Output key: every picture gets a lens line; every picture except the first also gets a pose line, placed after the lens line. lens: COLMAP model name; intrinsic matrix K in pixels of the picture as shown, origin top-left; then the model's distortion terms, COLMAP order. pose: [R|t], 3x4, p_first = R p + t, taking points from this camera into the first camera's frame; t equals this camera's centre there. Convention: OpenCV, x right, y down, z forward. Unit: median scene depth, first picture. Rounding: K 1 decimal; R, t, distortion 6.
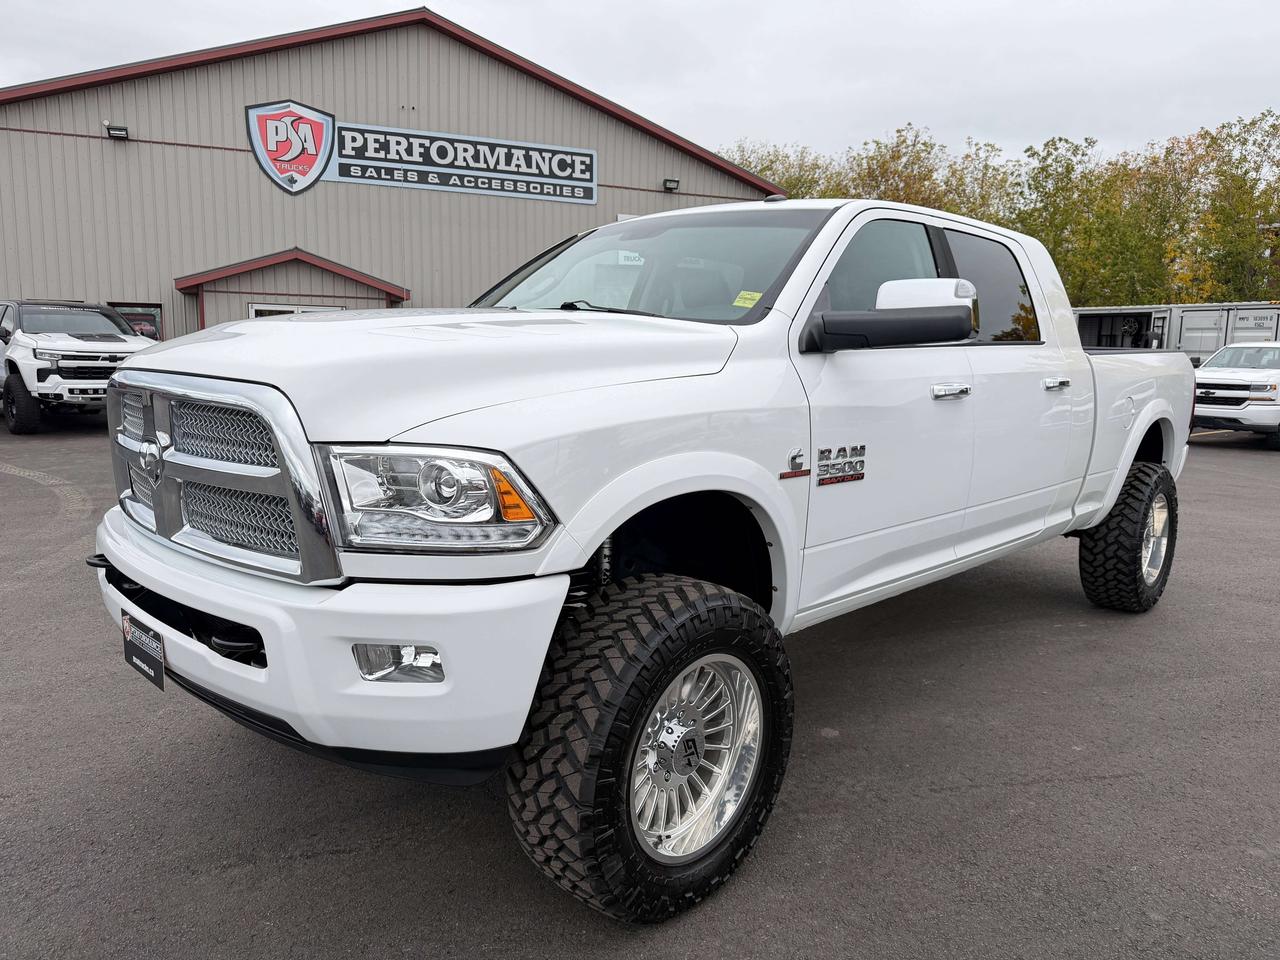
lens RADIAL K [[911.2, 0, 647.0], [0, 911.2, 489.3], [0, 0, 1]] dist [0.054958, -0.069888]
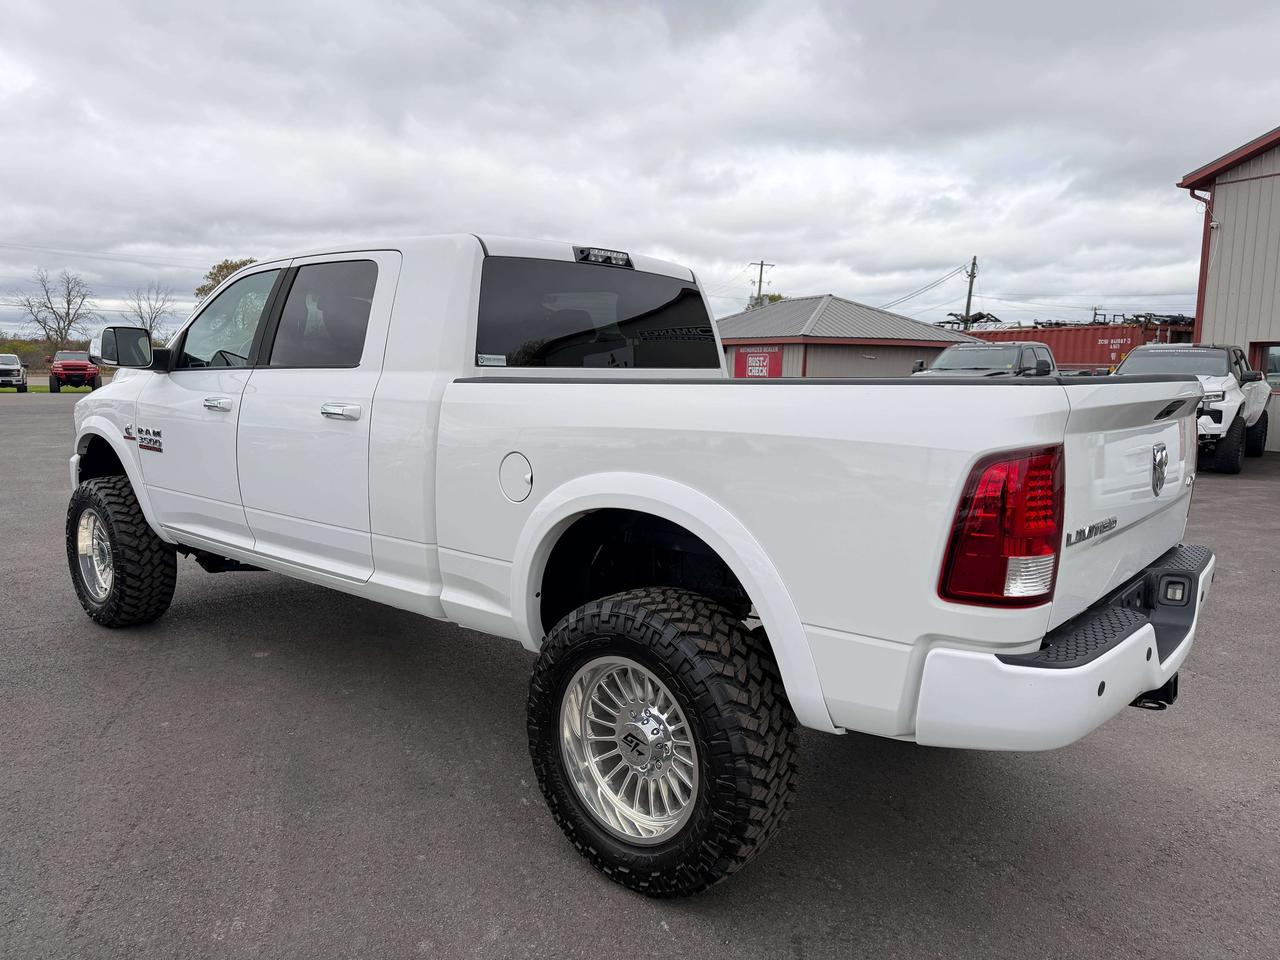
lens RADIAL K [[911.2, 0, 632.2], [0, 911.2, 502.1], [0, 0, 1]] dist [0.054958, -0.069888]
pose [[0.038320, 0.126228, -0.991261, 1.110237], [-0.163051, 0.979484, 0.118425, -0.148458], [0.985873, 0.157088, 0.058115, 1.028703]]
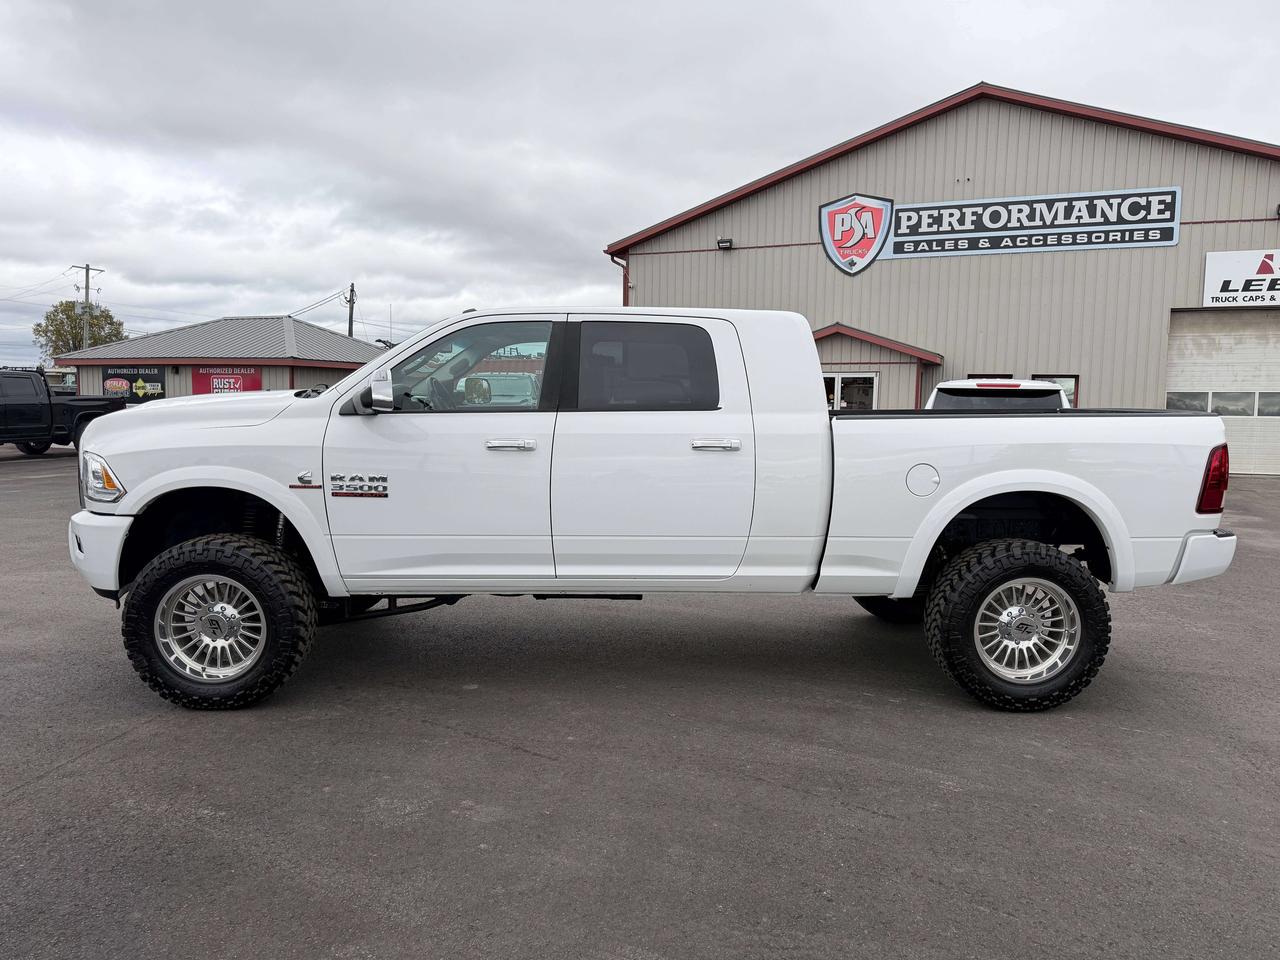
lens RADIAL K [[911.2, 0, 645.5], [0, 911.2, 497.9], [0, 0, 1]] dist [0.054958, -0.069888]
pose [[0.703070, 0.068273, -0.707836, 0.973511], [-0.105971, 0.994325, -0.009353, -0.025418], [0.703180, 0.081586, 0.706315, 0.130776]]
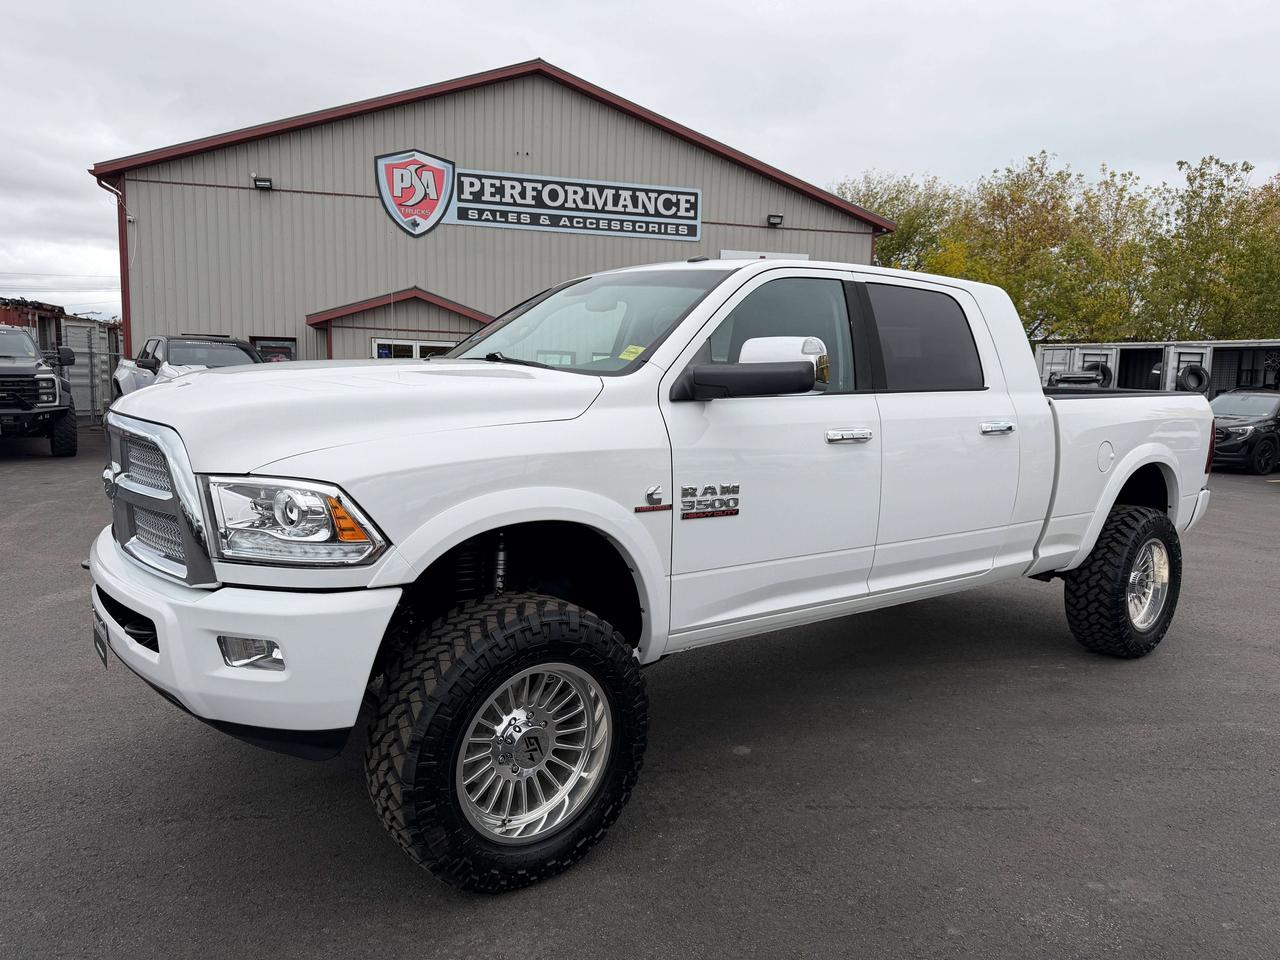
lens RADIAL K [[911.2, 0, 650.5], [0, 911.2, 492.4], [0, 0, 1]] dist [0.054958, -0.069888]
pose [[0.989843, 0.024666, -0.140011, 0.170218], [-0.028632, 0.999242, -0.026383, -0.003783], [0.139254, 0.030124, 0.989798, -0.062218]]
